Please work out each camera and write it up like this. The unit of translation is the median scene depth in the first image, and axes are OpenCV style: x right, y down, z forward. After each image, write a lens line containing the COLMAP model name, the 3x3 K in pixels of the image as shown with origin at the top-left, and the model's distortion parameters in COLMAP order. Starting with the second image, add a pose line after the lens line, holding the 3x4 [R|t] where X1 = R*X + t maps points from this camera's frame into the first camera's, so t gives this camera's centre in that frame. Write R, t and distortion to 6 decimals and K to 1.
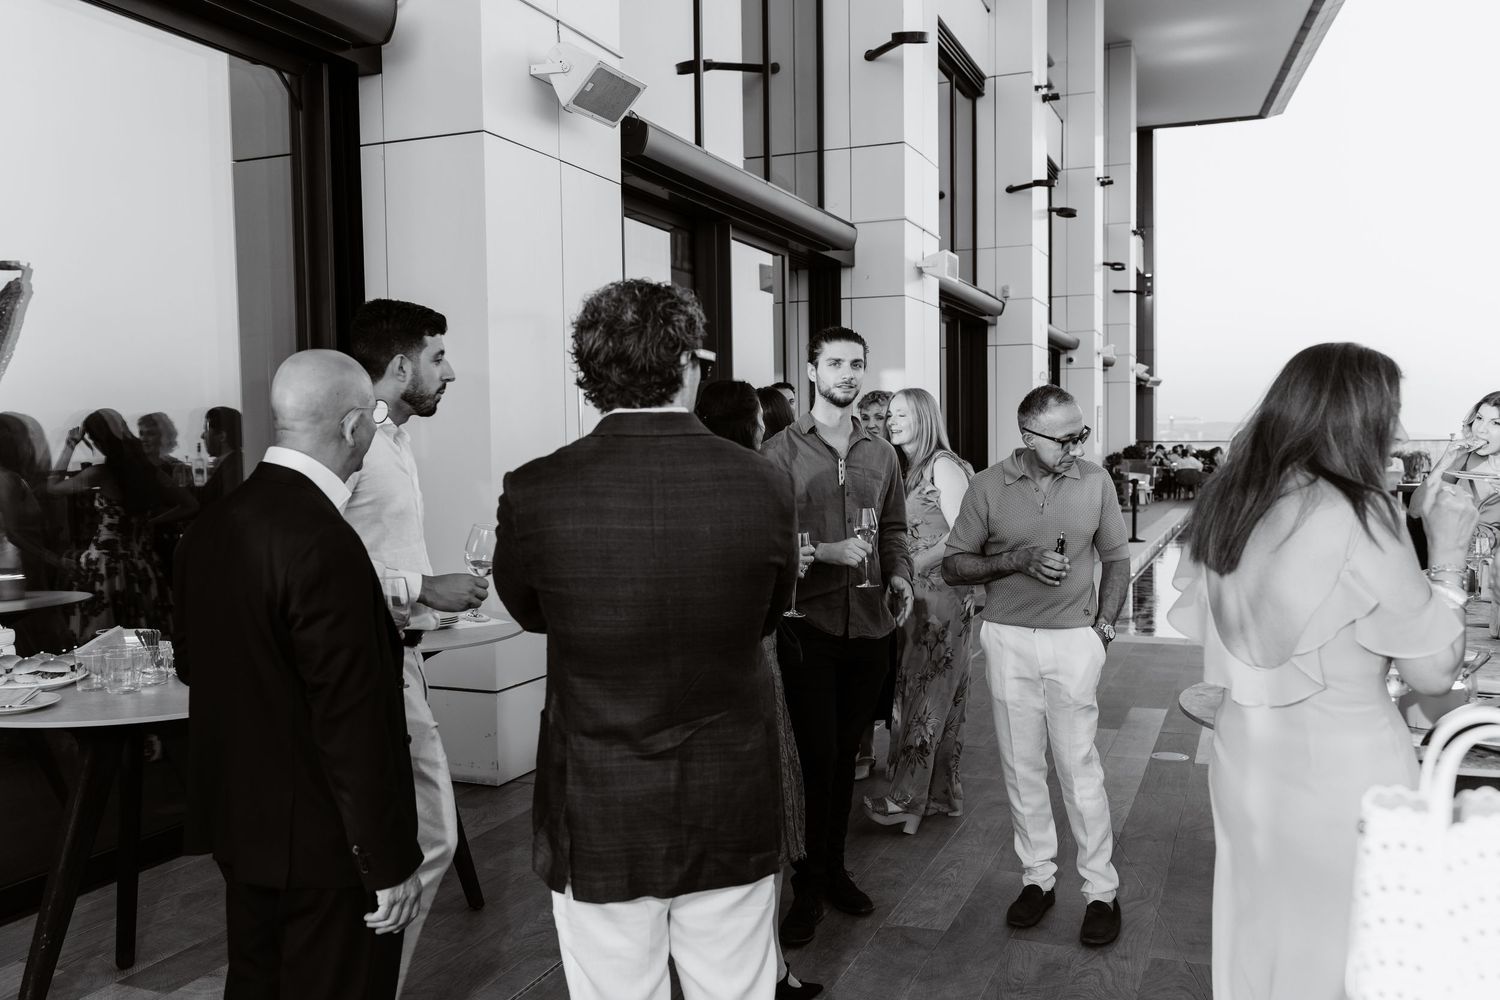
lens RADIAL K [[1268.4, 0, 750.0], [0, 1268.4, 500.0], [0, 0, 1]] dist [-0.007718, -0.003571]
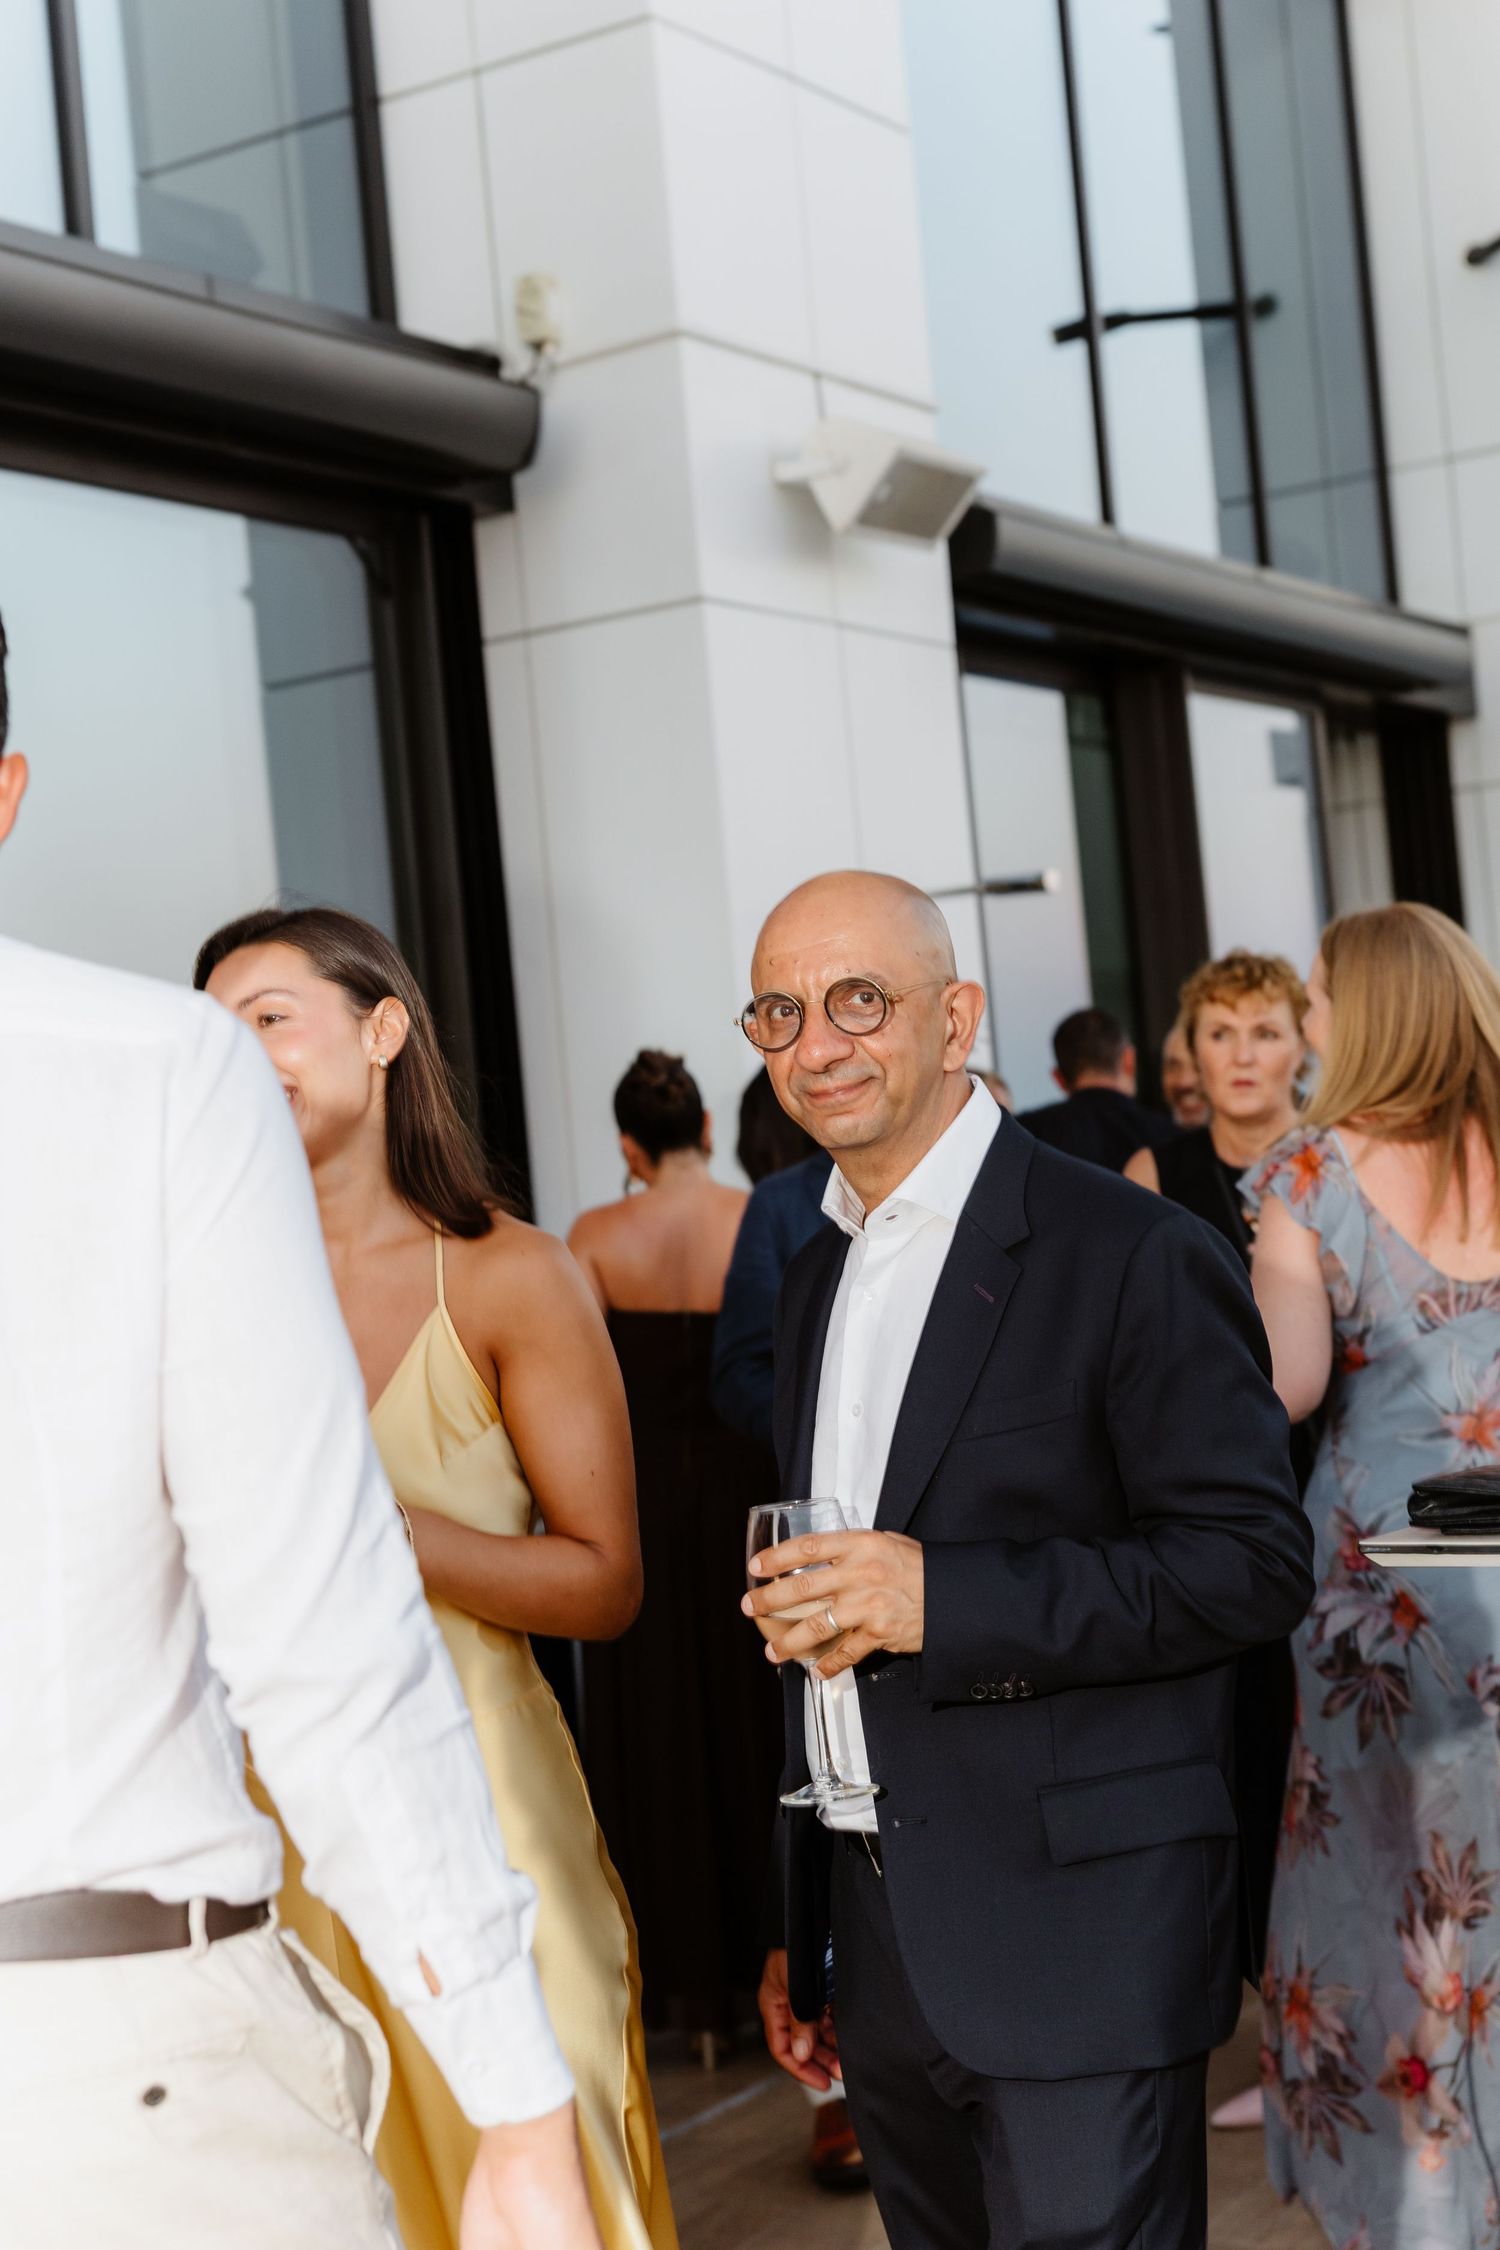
lens RADIAL K [[3297.6, 0, 750.0], [0, 3297.6, 1125.0], [0, 0, 1]] dist [-0.014603, 0.011198]
pose [[0.981970, -0.072622, -0.174533, 0.022396], [0.063436, 0.996319, -0.057654, 0.011850], [0.178077, 0.045542, 0.982962, -0.195096]]
